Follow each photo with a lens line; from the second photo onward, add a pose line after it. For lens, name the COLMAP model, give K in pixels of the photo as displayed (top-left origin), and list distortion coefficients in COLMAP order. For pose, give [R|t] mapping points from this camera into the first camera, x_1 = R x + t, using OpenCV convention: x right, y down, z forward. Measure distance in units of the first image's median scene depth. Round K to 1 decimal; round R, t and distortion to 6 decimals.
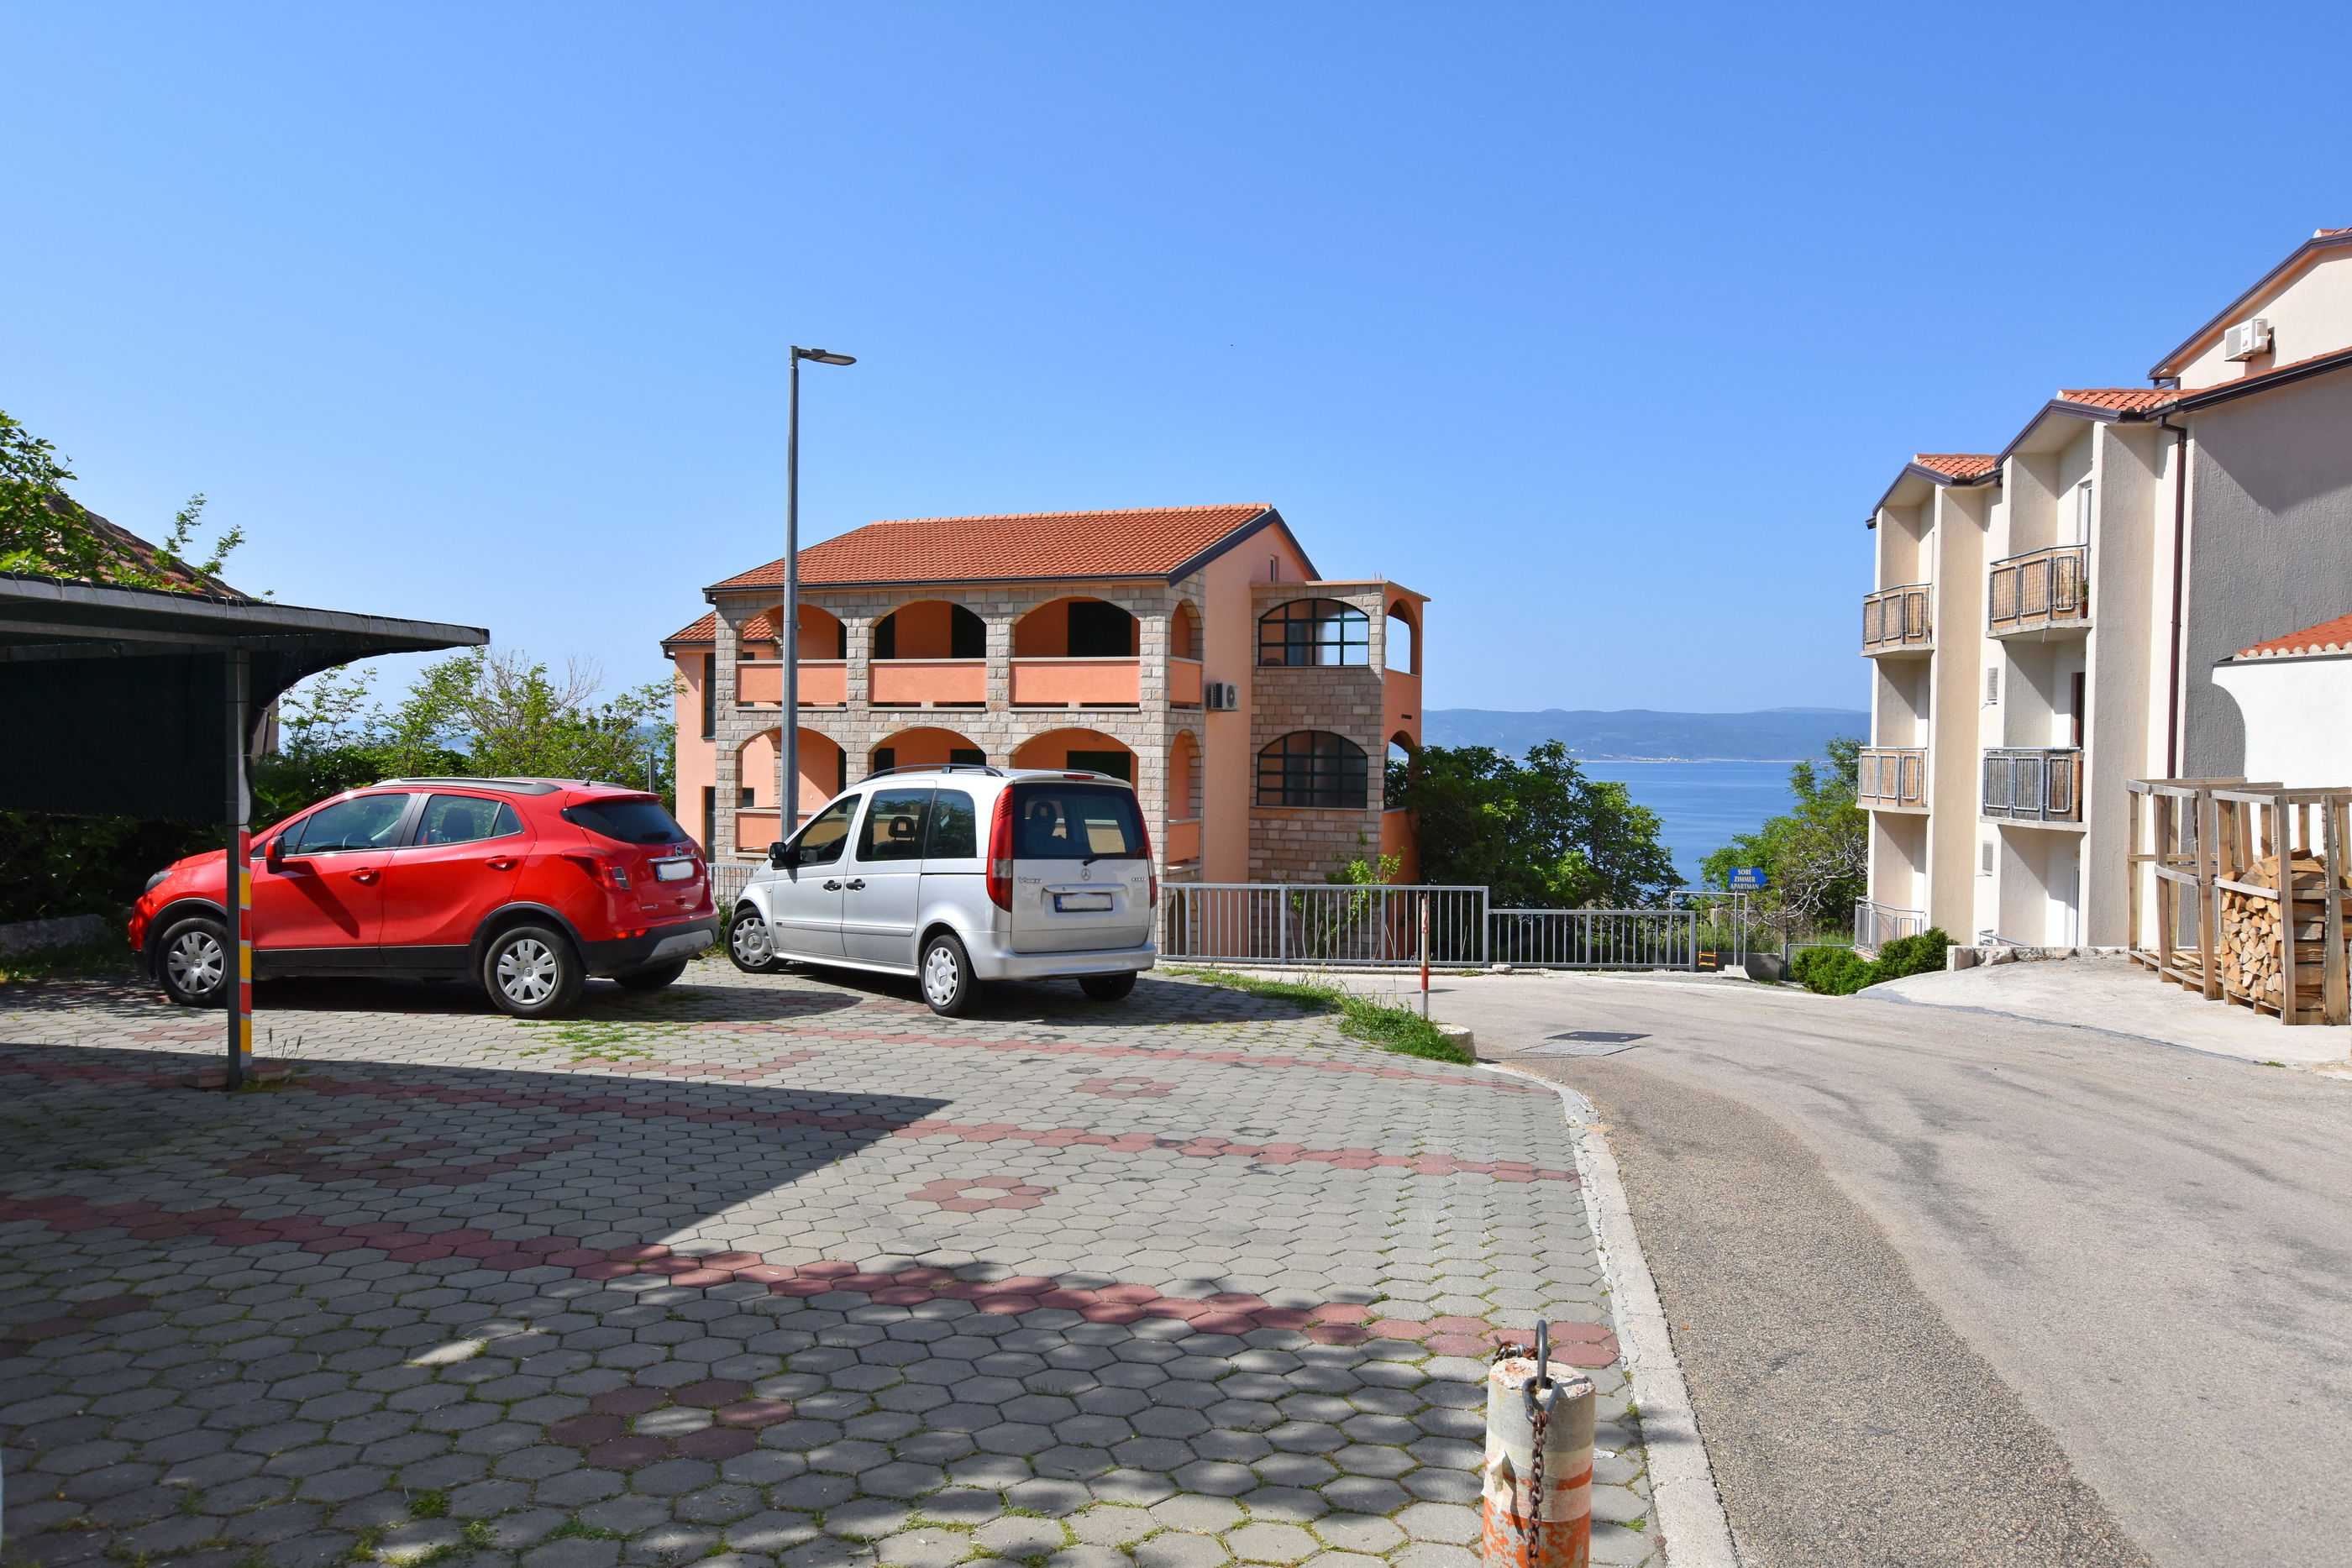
lens RADIAL K [[1640.3, 0, 1178.5], [0, 1640.3, 783.5], [0, 0, 1]] dist [0.007870, 0.003206]
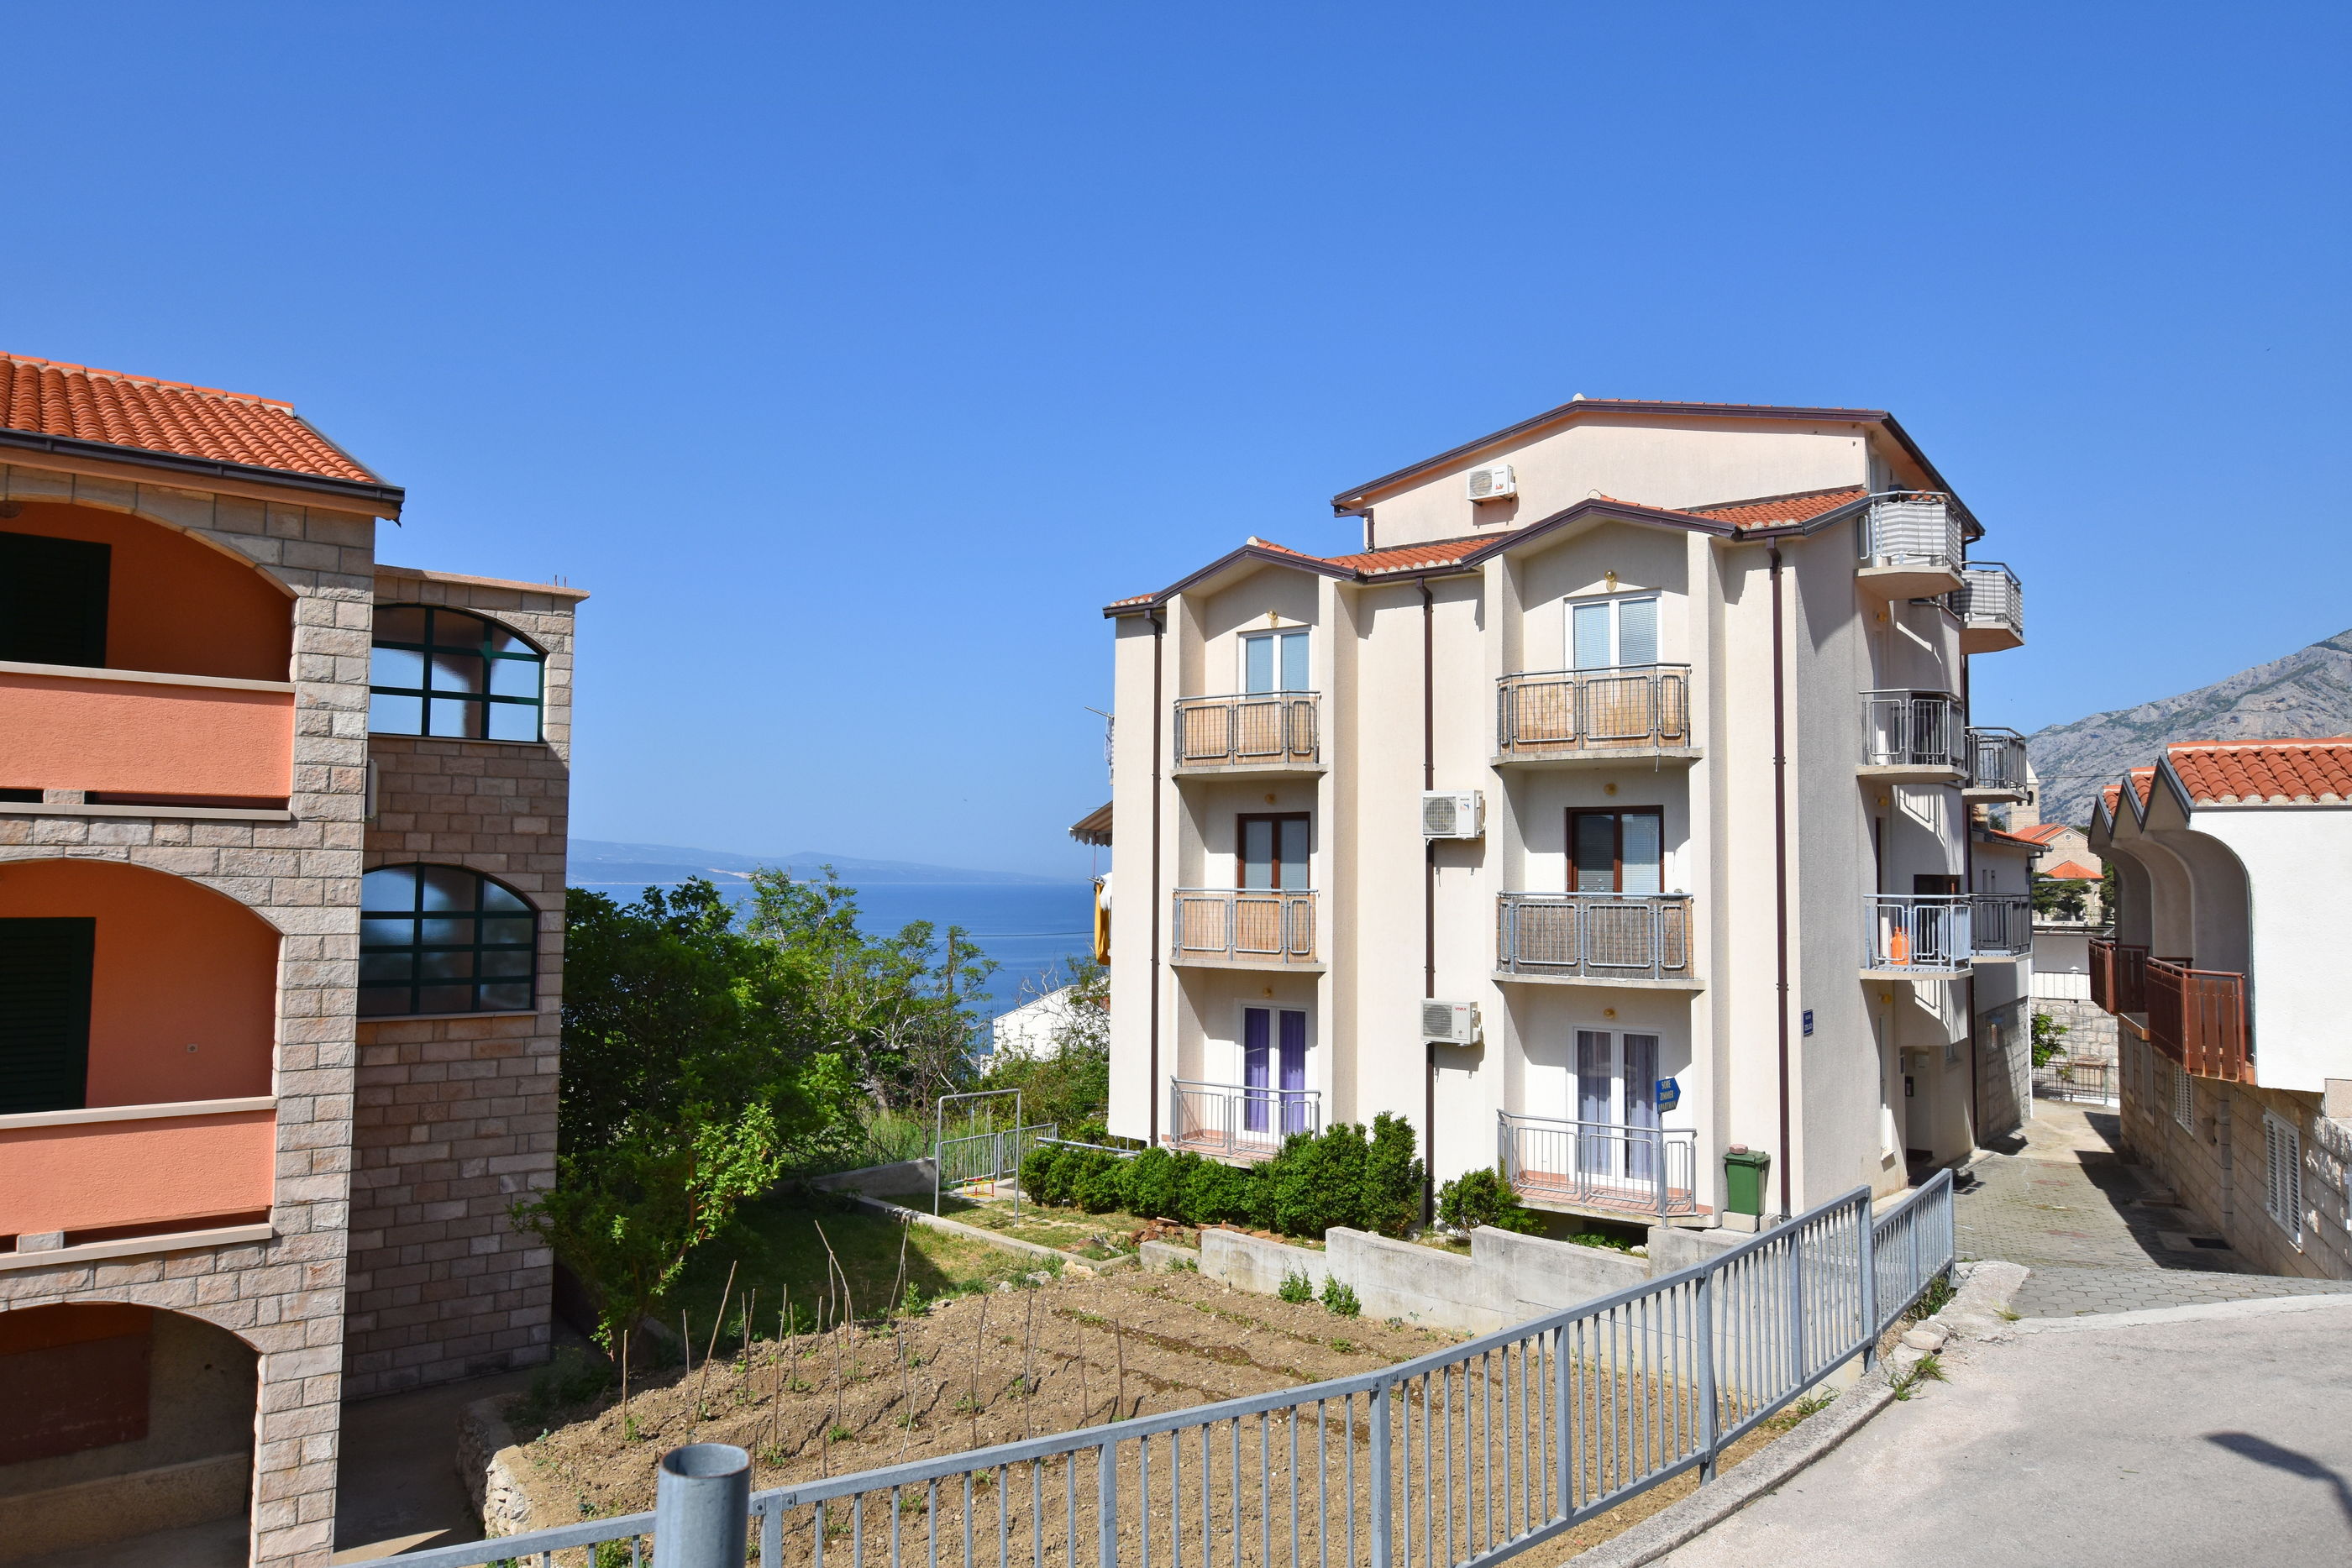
lens RADIAL K [[1549.7, 0, 1175.8], [0, 1549.7, 781.8], [0, 0, 1]] dist [-0.009875, -0.000449]
pose [[0.515438, 0.047220, 0.855625, -0.231613], [0.017106, 0.997715, -0.065366, -0.024666], [-0.856756, 0.048328, 0.513452, 0.616962]]
